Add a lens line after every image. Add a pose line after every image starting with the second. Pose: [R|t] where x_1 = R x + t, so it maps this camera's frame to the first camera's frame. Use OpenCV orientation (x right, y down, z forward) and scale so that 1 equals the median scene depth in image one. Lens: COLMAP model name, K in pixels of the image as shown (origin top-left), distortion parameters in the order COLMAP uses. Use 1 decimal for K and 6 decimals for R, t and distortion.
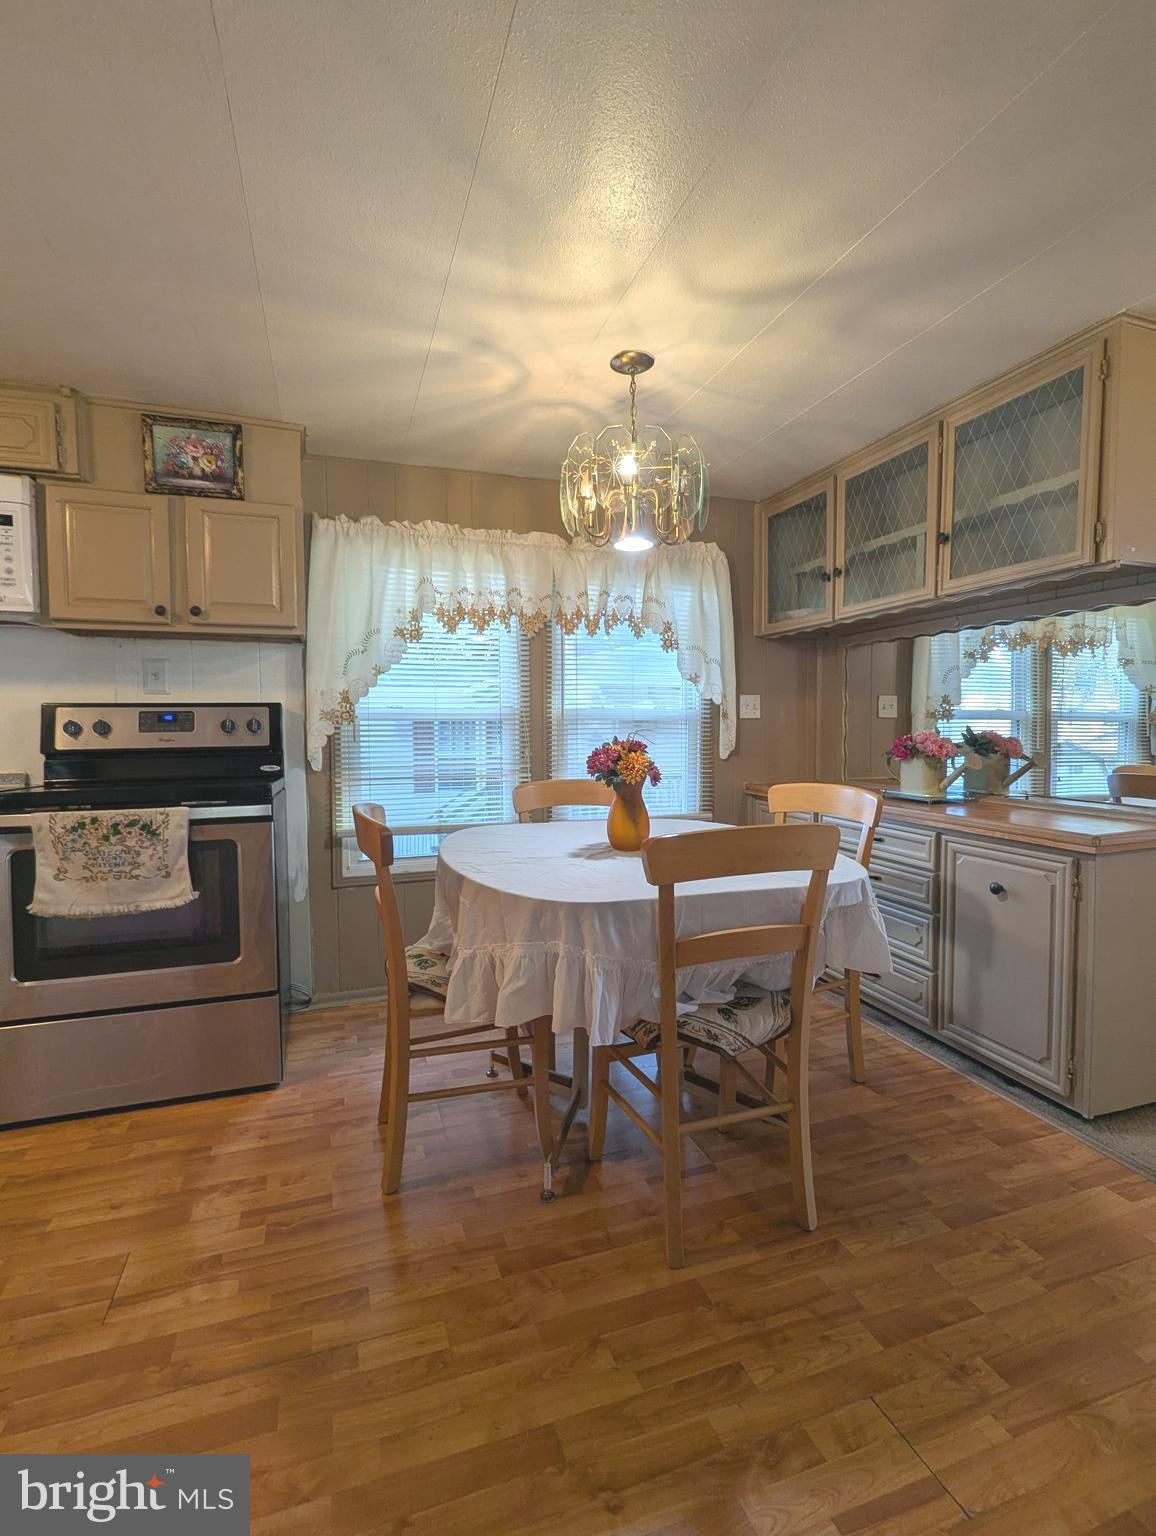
lens RADIAL K [[731.1, 0, 589.4], [0, 731.1, 755.6], [0, 0, 1]] dist [0.001536, -0.001555]
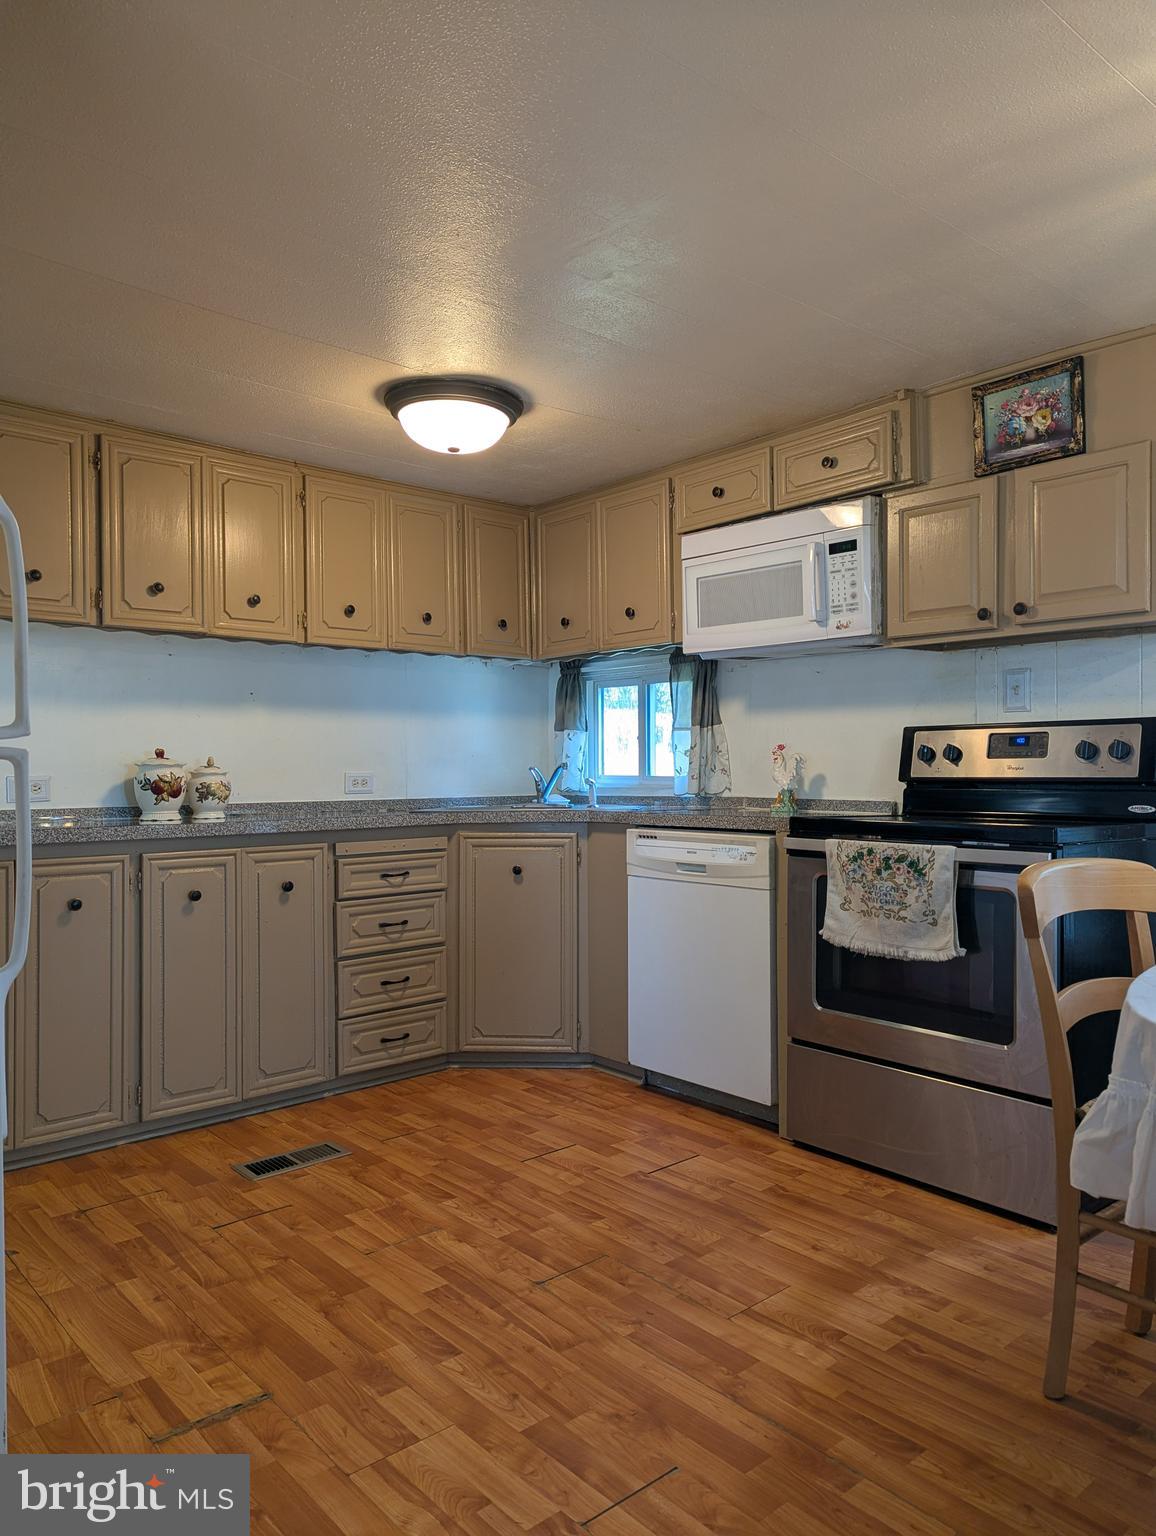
lens RADIAL K [[1076.9, 0, 574.3], [0, 1076.9, 761.8], [0, 0, 1]] dist [0.065002, -0.049845]
pose [[0.373584, 0.005303, -0.927581, 0.457639], [-0.031394, 0.999483, -0.006930, -0.005553], [0.927065, 0.031709, 0.373557, 0.114672]]
